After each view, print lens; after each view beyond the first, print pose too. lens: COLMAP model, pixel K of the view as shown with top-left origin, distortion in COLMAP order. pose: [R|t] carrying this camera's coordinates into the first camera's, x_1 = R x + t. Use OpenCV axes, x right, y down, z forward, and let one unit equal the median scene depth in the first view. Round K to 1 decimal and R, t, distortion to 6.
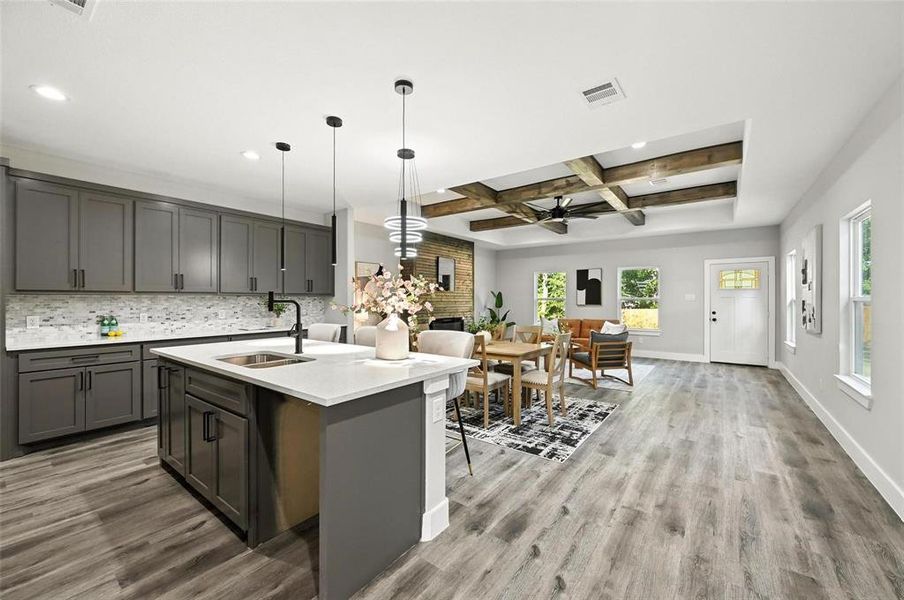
lens RADIAL K [[358.5, 0, 451.8], [0, 358.5, 299.6], [0, 0, 1]] dist [-0.003171, -0.000307]
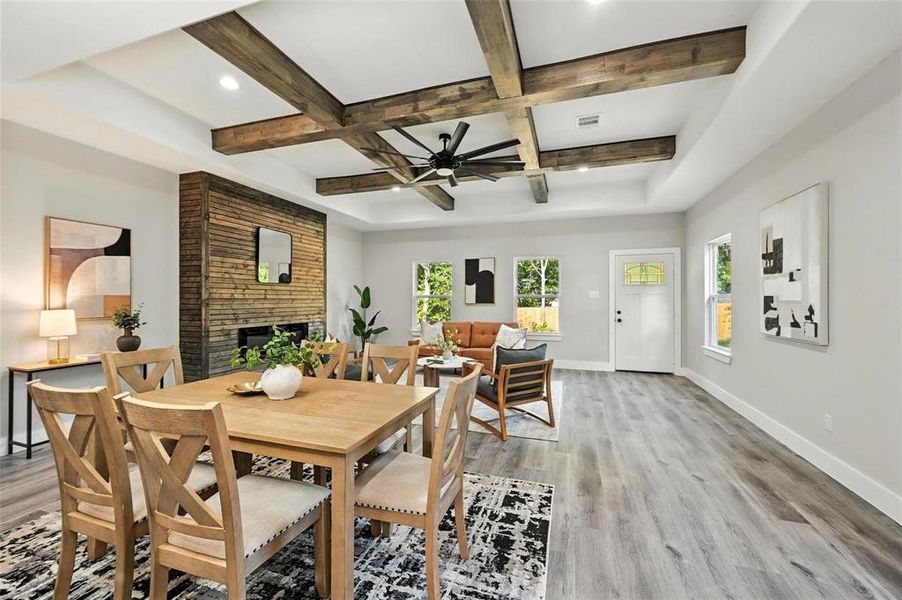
lens RADIAL K [[357.7, 0, 453.7], [0, 357.7, 297.8], [0, 0, 1]] dist [-0.003171, -0.000307]
pose [[0.946993, 0.000832, 0.321252, 0.095245], [-0.000030, 0.999997, -0.002502, 0.004885], [-0.321253, 0.002360, 0.946990, 0.349035]]
